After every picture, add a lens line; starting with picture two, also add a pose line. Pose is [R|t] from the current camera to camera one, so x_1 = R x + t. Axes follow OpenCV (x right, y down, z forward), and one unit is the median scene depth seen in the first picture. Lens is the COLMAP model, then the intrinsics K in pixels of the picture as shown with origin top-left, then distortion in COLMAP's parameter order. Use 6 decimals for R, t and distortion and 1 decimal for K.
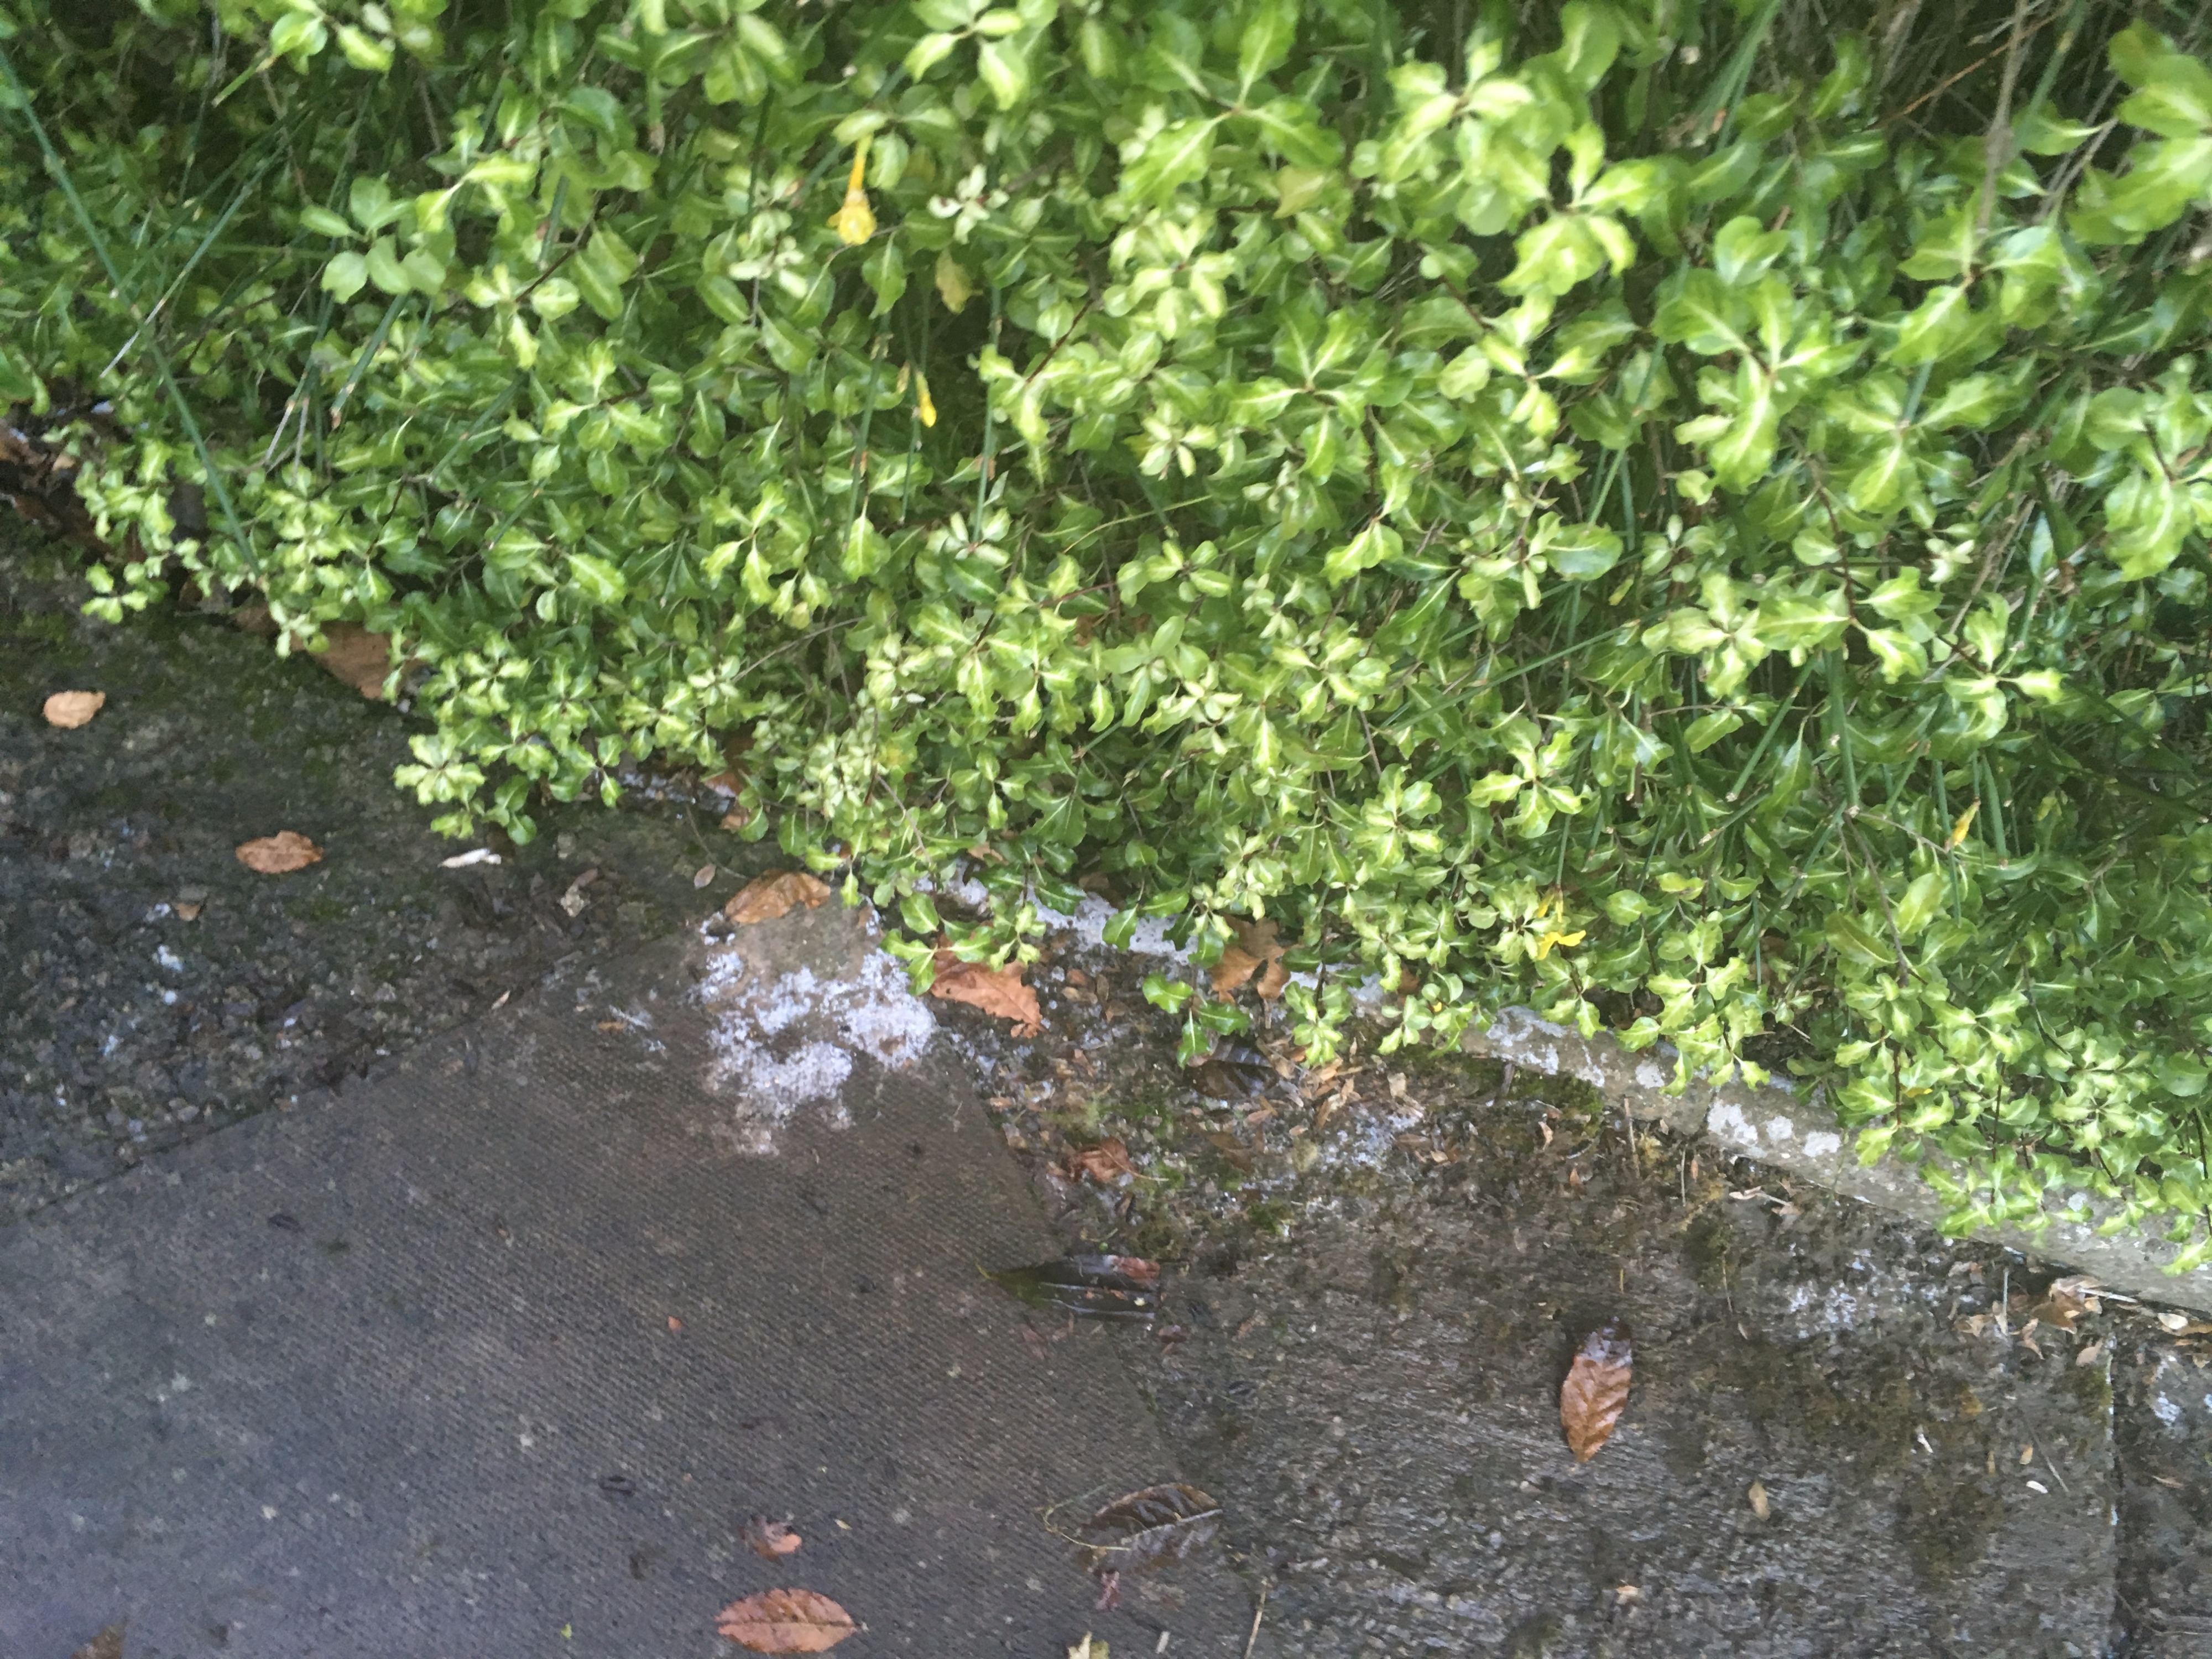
lens RADIAL K [[1916.0, 0, 1078.2], [0, 1916.0, 828.4], [0, 0, 1]] dist [0.084876, -0.137012]
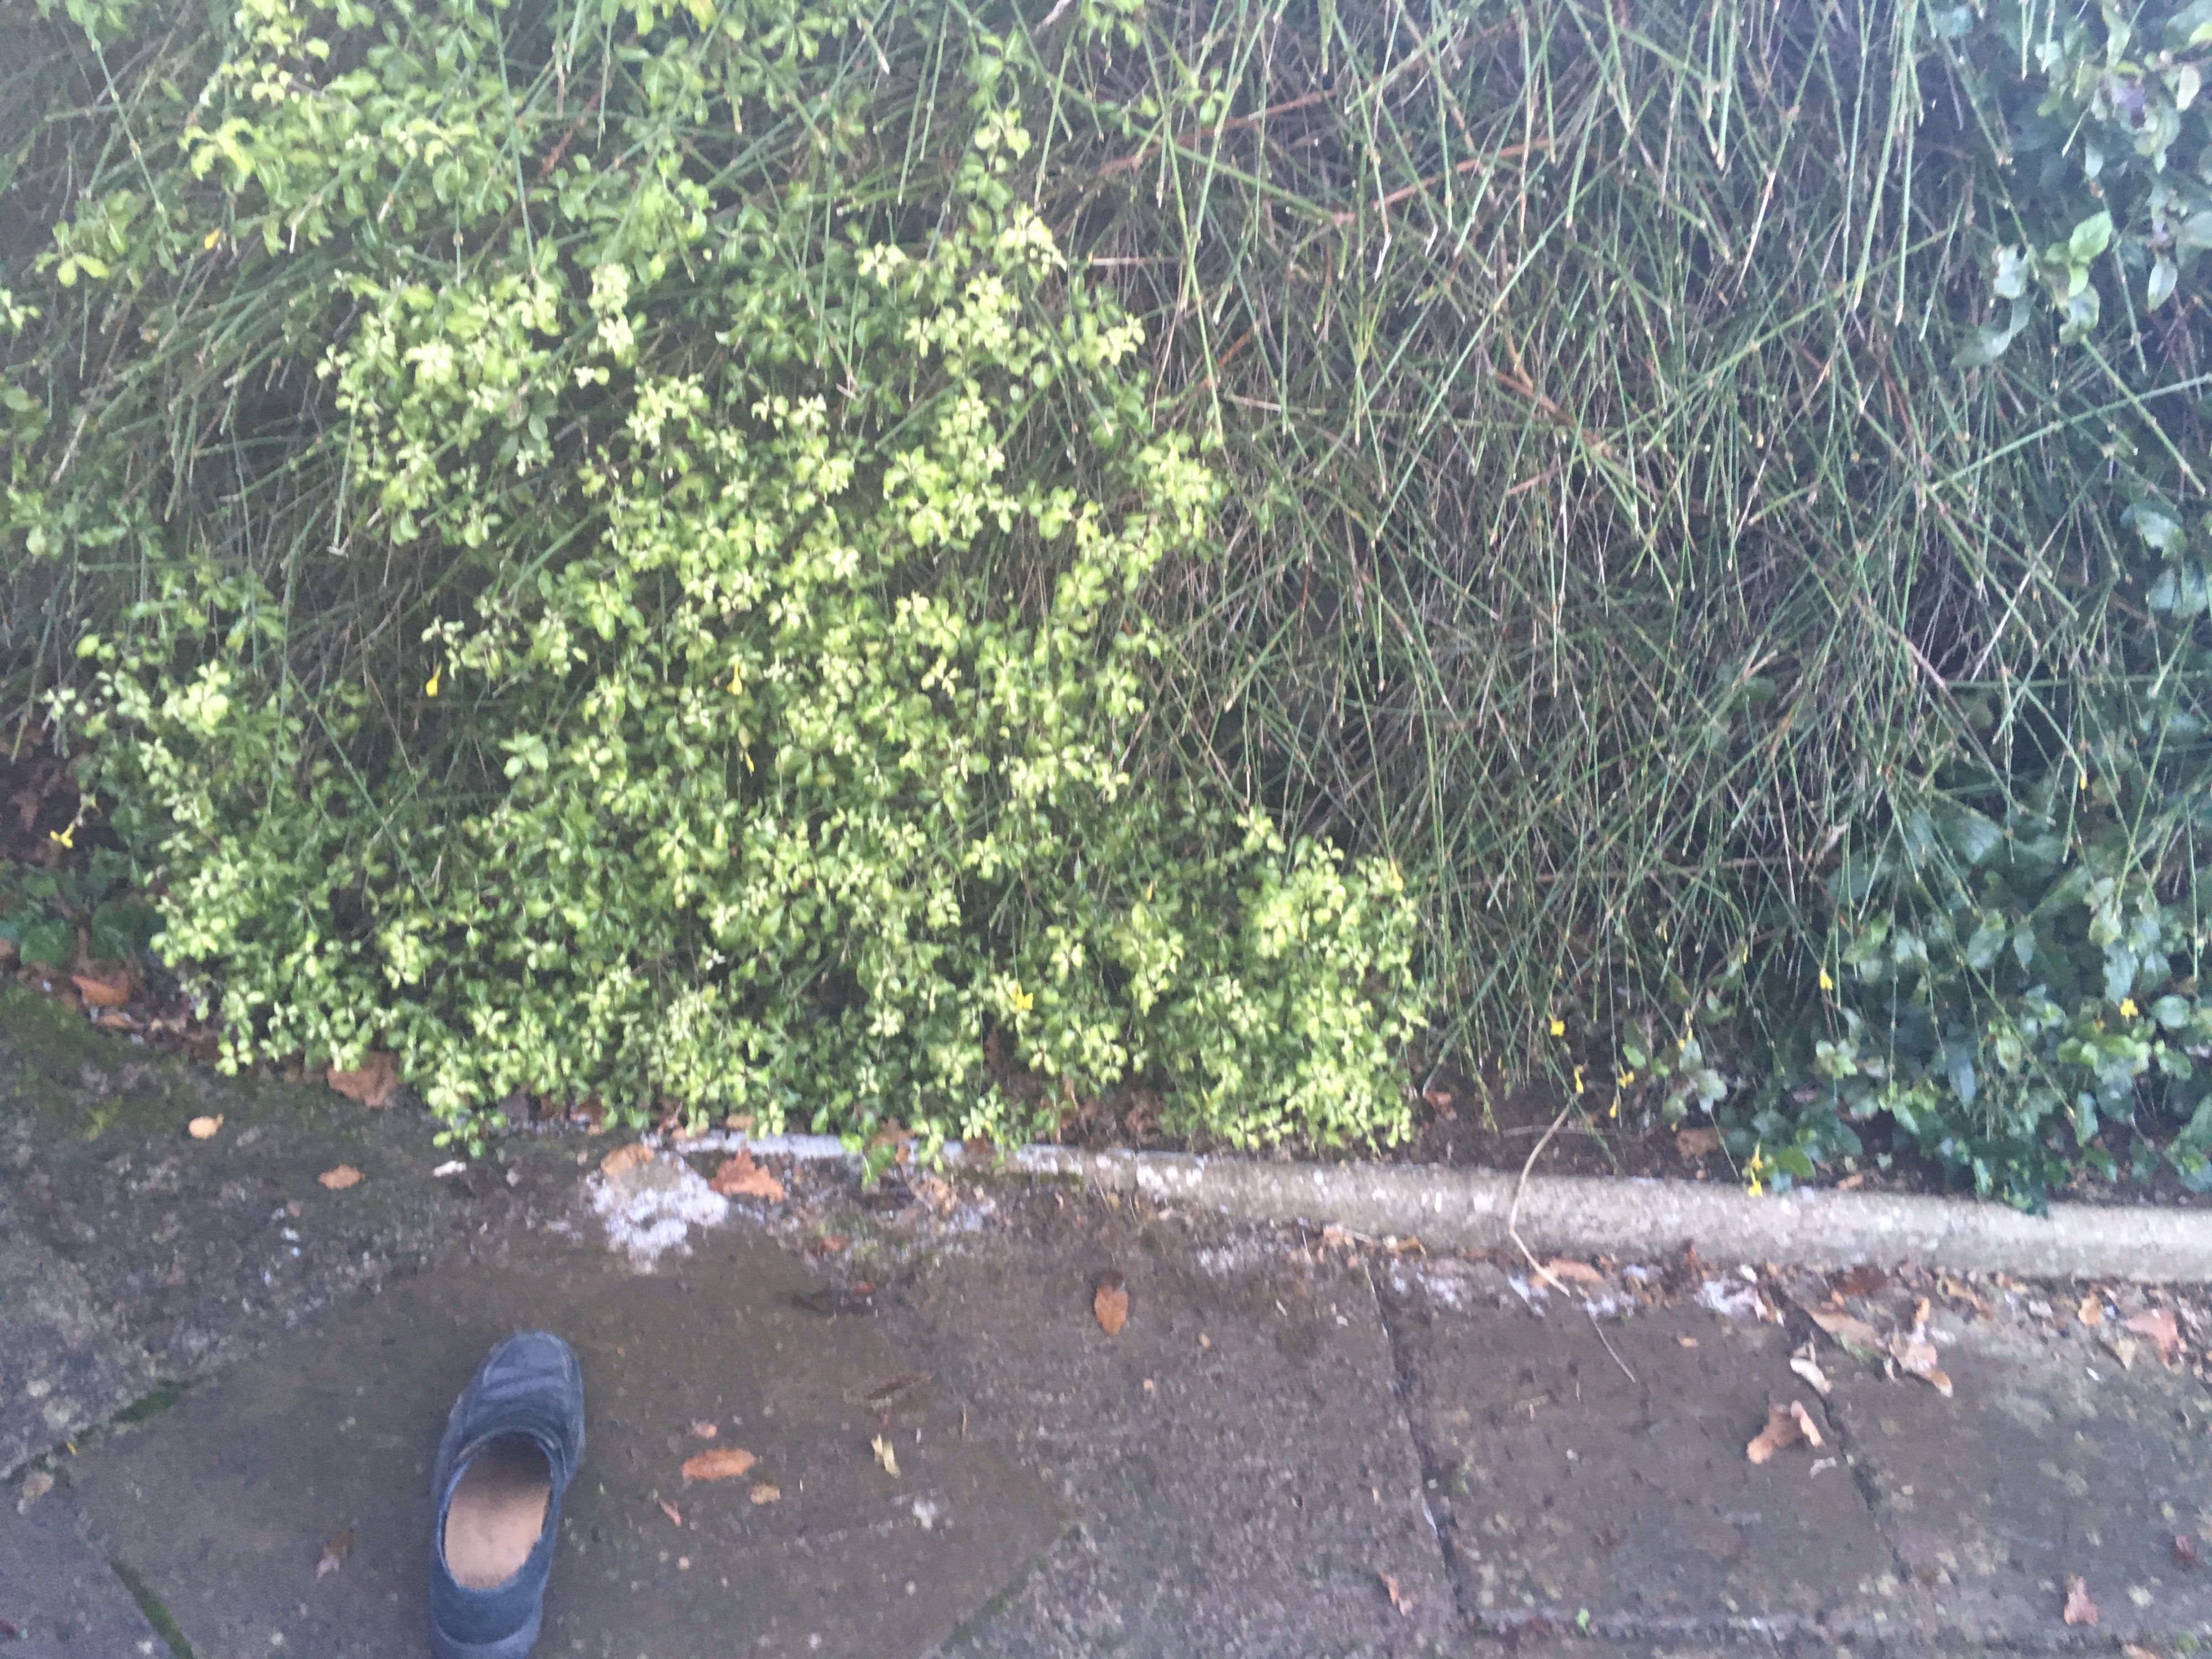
lens RADIAL K [[1916.0, 0, 1078.2], [0, 1916.0, 828.4], [0, 0, 1]] dist [0.084876, -0.137012]
pose [[0.948105, -0.131012, 0.289712, -0.247173], [0.243675, 0.884717, -0.397365, 0.607477], [-0.204254, 0.447339, 0.870728, -0.839482]]
